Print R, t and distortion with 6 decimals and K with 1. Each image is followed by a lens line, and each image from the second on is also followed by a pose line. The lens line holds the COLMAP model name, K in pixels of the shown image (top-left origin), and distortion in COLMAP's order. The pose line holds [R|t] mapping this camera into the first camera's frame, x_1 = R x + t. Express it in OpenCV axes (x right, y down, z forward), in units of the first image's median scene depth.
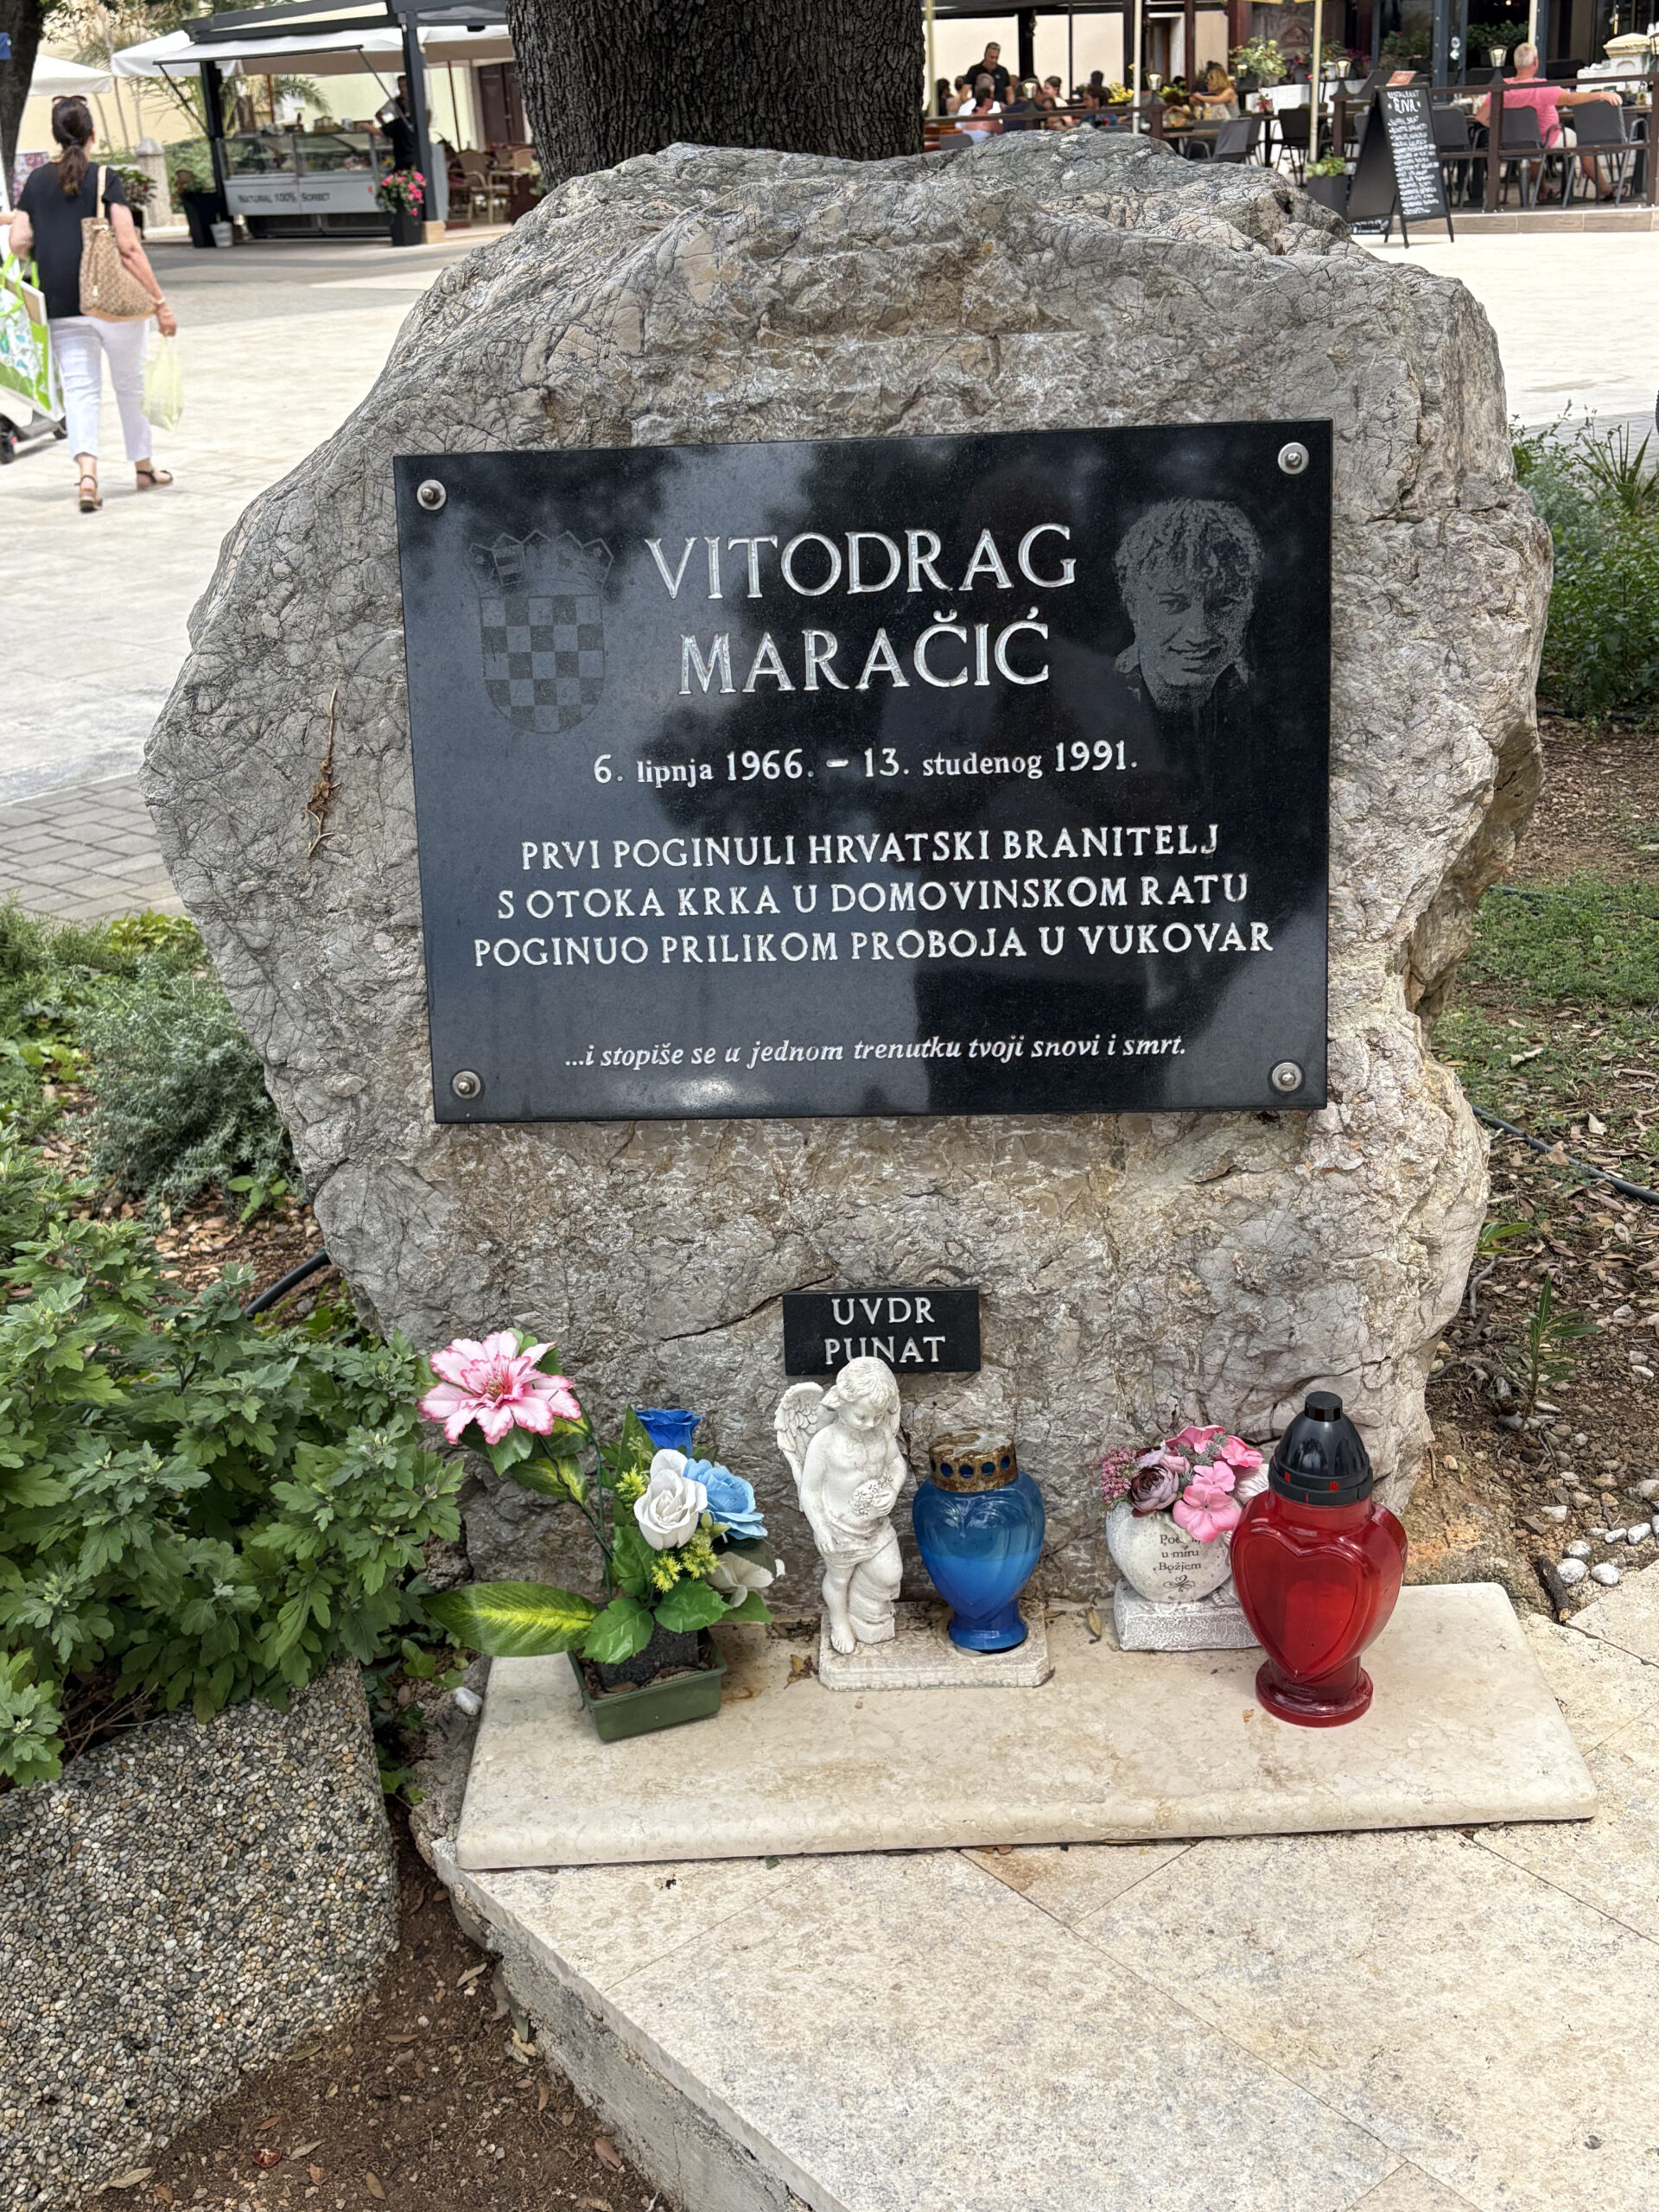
lens RADIAL K [[2495.4, 0, 833.9], [0, 2495.4, 1116.2], [0, 0, 1]] dist [0.099676, 0.000000]
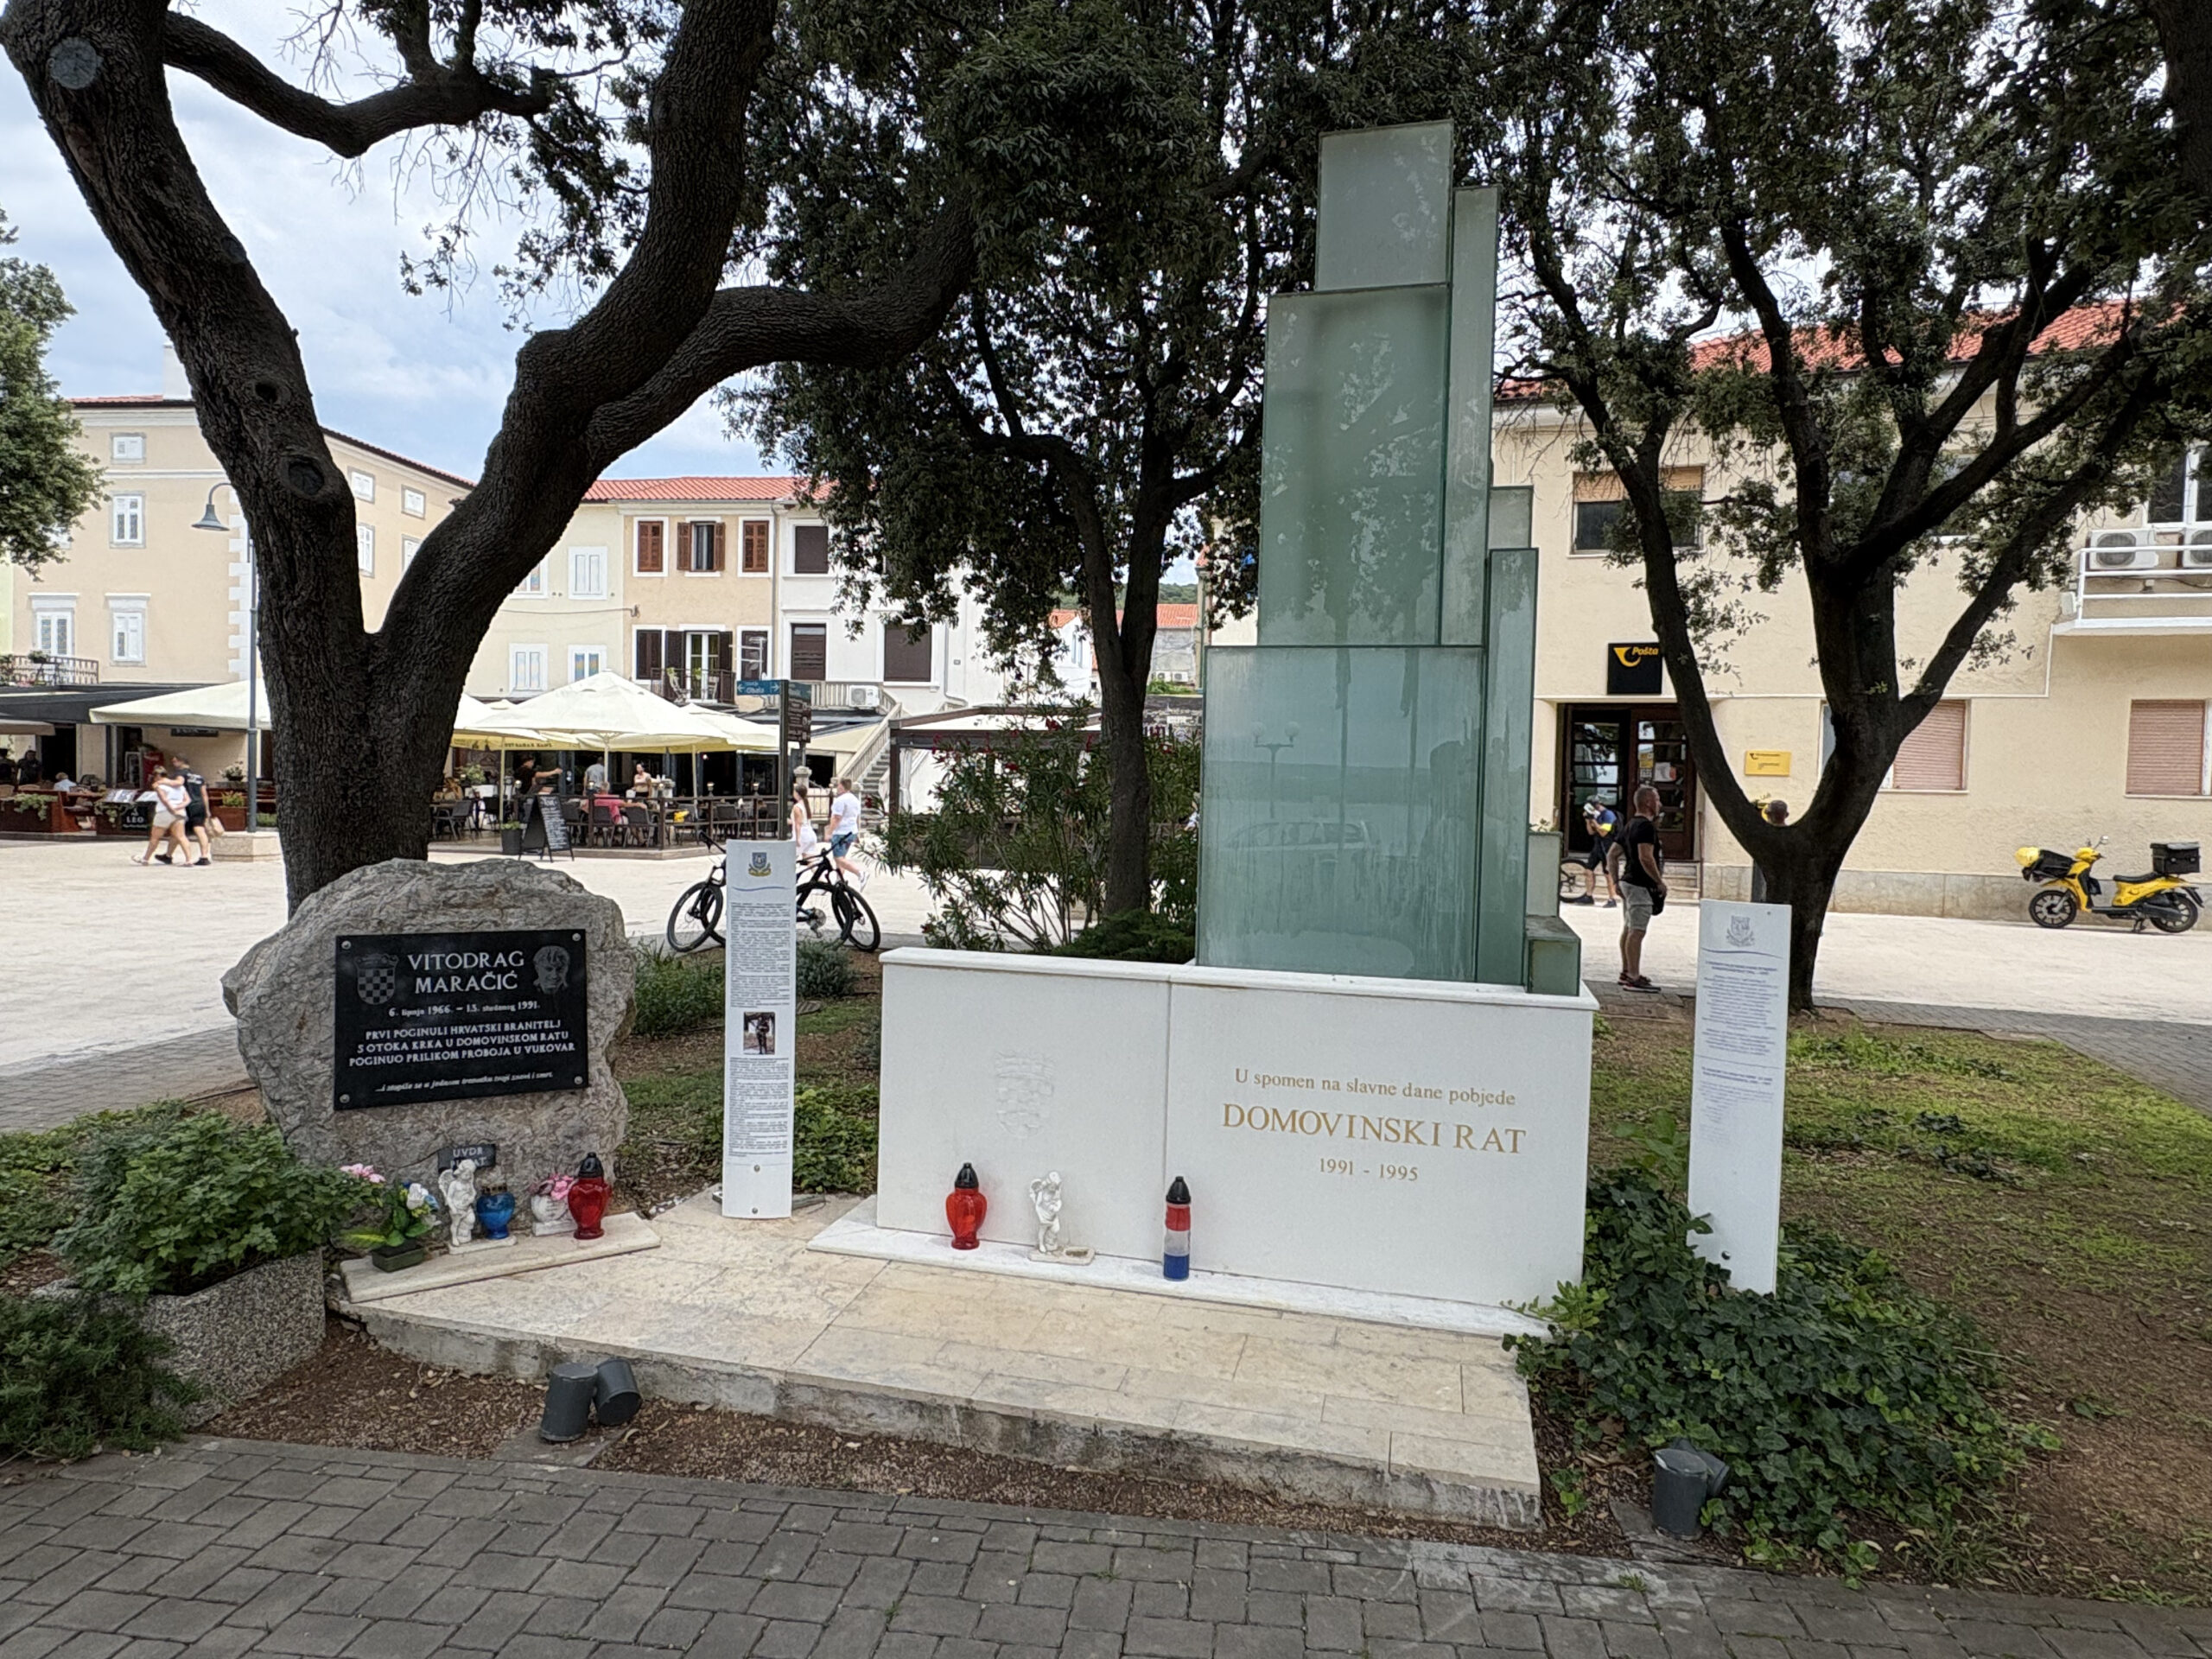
lens RADIAL K [[1279.8, 0, 1110.5], [0, 1279.8, 839.0], [0, 0, 1]] dist [-0.005644, -0.000792]
pose [[0.807815, 0.051511, 0.587181, -0.369732], [0.151754, 0.944418, -0.291625, 0.355887], [-0.569566, 0.324686, 0.755098, -1.227301]]
